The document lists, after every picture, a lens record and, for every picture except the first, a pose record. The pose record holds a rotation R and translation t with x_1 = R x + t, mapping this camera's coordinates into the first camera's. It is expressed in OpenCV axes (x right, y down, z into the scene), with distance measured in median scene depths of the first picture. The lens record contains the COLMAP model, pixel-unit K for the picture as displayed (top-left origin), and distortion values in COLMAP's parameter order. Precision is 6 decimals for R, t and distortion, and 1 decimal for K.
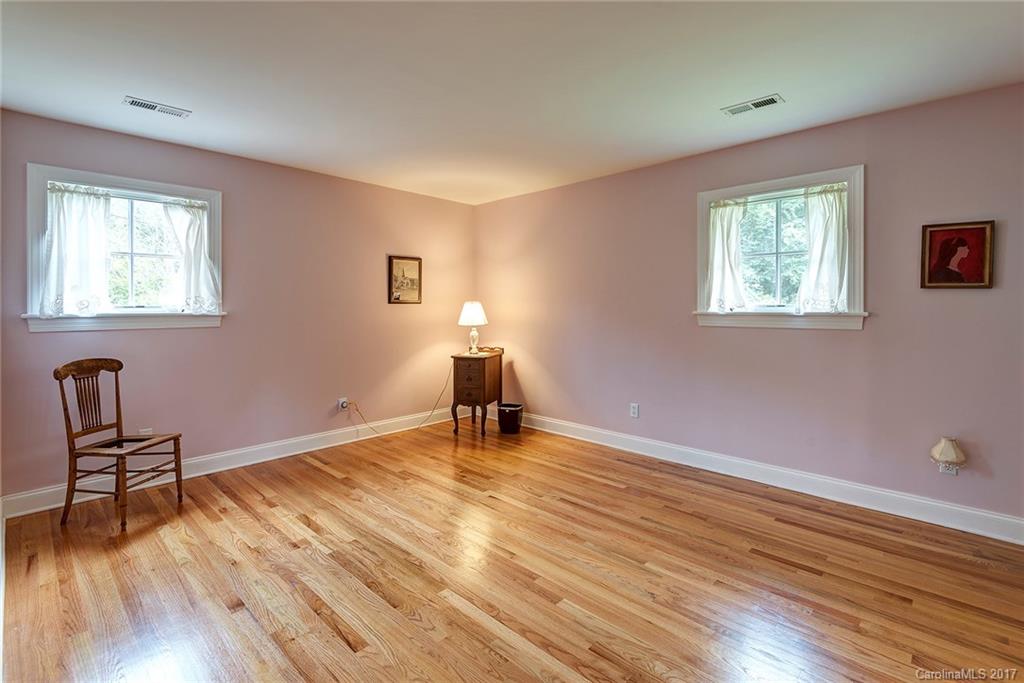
lens RADIAL K [[476.3, 0, 512.7], [0, 476.3, 313.8], [0, 0, 1]] dist [0.013572, -0.000728]
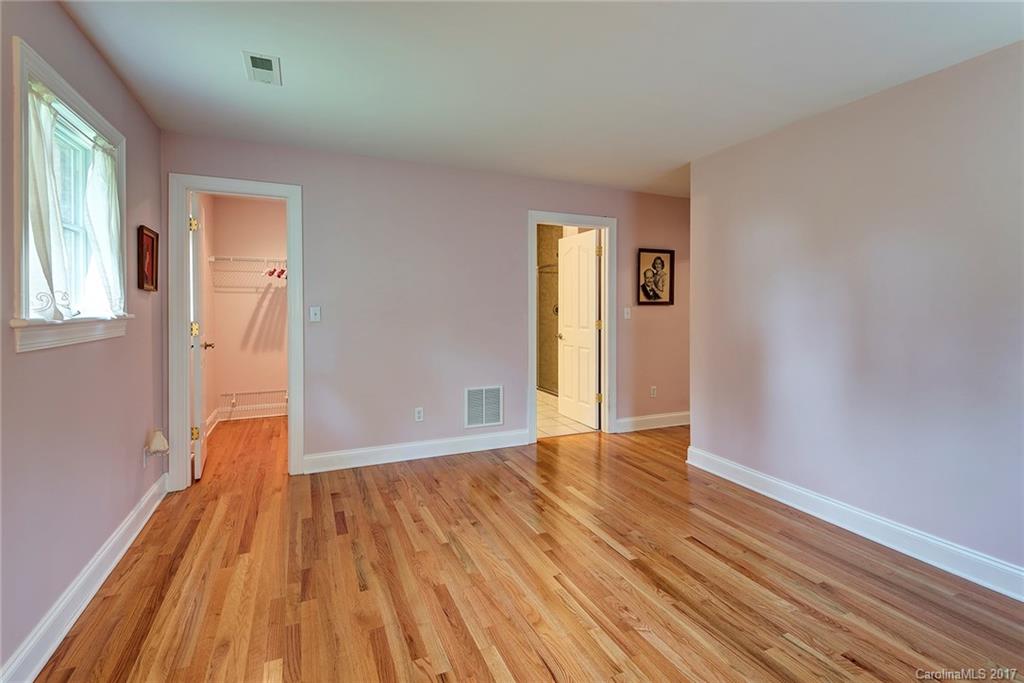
lens RADIAL K [[476.3, 0, 527.7], [0, 476.3, 306.4], [0, 0, 1]] dist [0.013572, -0.000728]
pose [[-0.936169, -0.002476, 0.351542, -0.267675], [0.001874, 0.999926, 0.012035, -0.030006], [-0.351545, 0.011926, -0.936095, 1.854288]]
